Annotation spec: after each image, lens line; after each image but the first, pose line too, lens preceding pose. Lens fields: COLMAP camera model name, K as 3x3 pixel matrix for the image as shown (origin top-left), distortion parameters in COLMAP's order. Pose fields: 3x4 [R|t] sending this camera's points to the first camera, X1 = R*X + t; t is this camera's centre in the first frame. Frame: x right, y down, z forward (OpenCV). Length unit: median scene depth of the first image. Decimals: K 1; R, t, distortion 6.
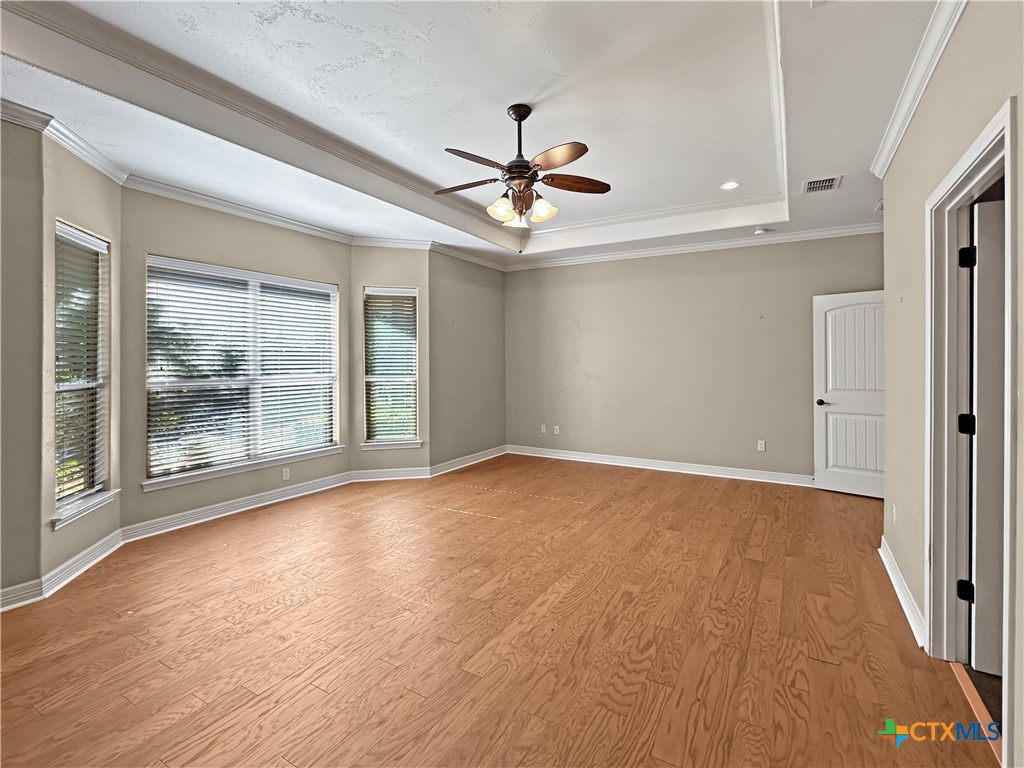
lens RADIAL K [[491.7, 0, 513.5], [0, 491.7, 381.7], [0, 0, 1]] dist [-0.012236, -0.000149]
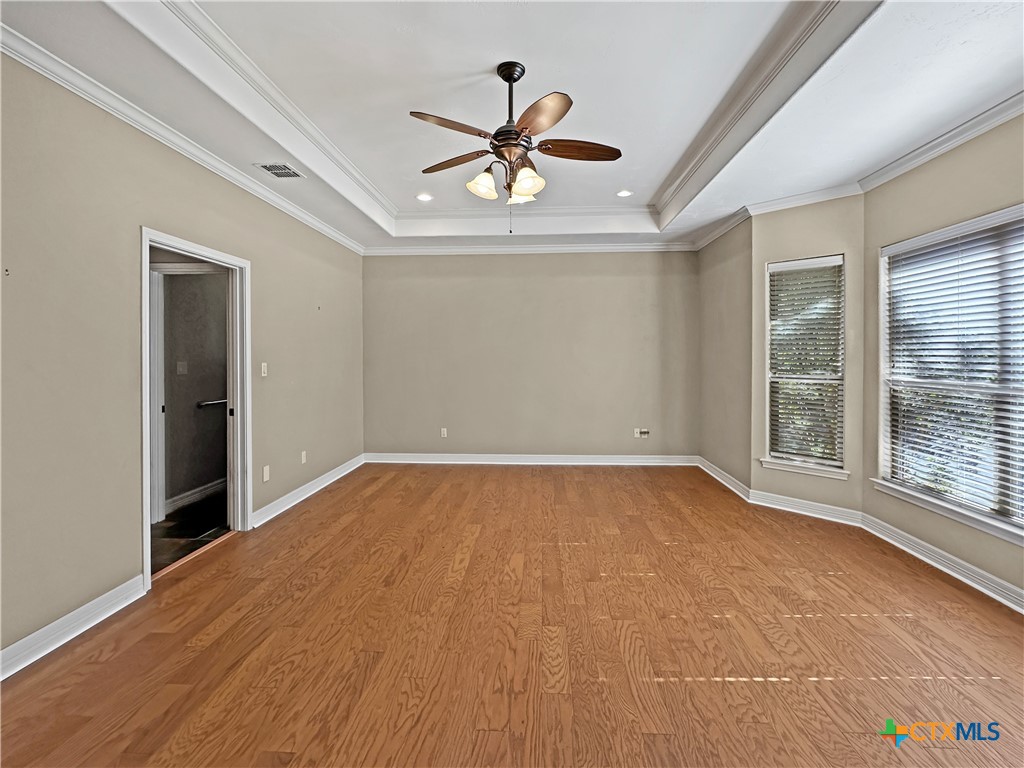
lens RADIAL K [[491.7, 0, 514.2], [0, 491.7, 385.7], [0, 0, 1]] dist [-0.012236, -0.000149]
pose [[-0.892397, 0.025064, -0.450554, 0.416613], [-0.021171, 0.995031, 0.097285, -0.077577], [0.450754, 0.096355, -0.887433, 1.836057]]
